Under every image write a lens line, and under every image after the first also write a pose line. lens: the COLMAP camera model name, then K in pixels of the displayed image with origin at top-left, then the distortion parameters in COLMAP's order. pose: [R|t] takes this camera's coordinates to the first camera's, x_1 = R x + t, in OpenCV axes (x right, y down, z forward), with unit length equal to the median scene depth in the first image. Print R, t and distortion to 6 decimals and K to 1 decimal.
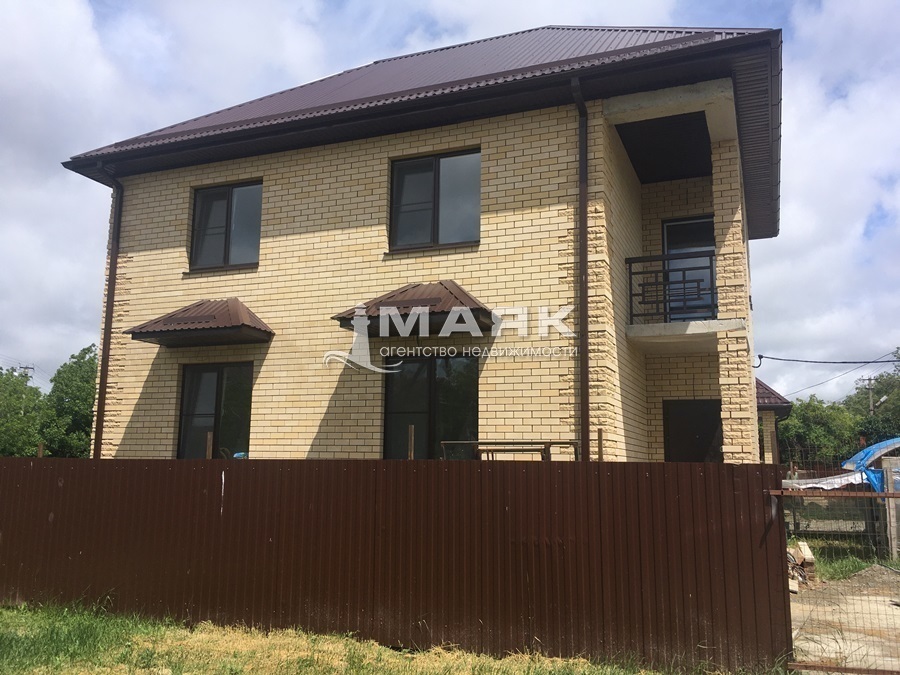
lens RADIAL K [[770.0, 0, 450.0], [0, 770.0, 342.3], [0, 0, 1]] dist [0.047826, -0.045629]
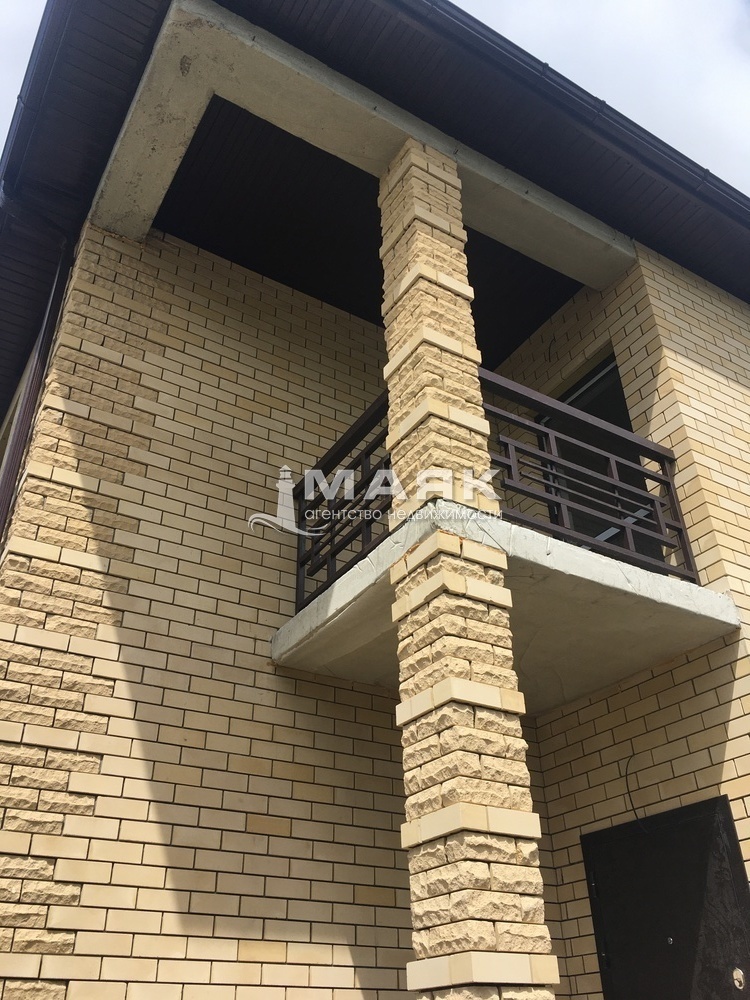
lens RADIAL K [[855.5, 0, 373.5], [0, 855.5, 495.0], [0, 0, 1]] dist [0.047826, -0.045629]
pose [[0.800295, -0.359149, -0.480147, 0.500987], [0.125883, 0.883560, -0.451082, 0.116083], [0.586244, 0.300556, 0.752319, 0.684328]]
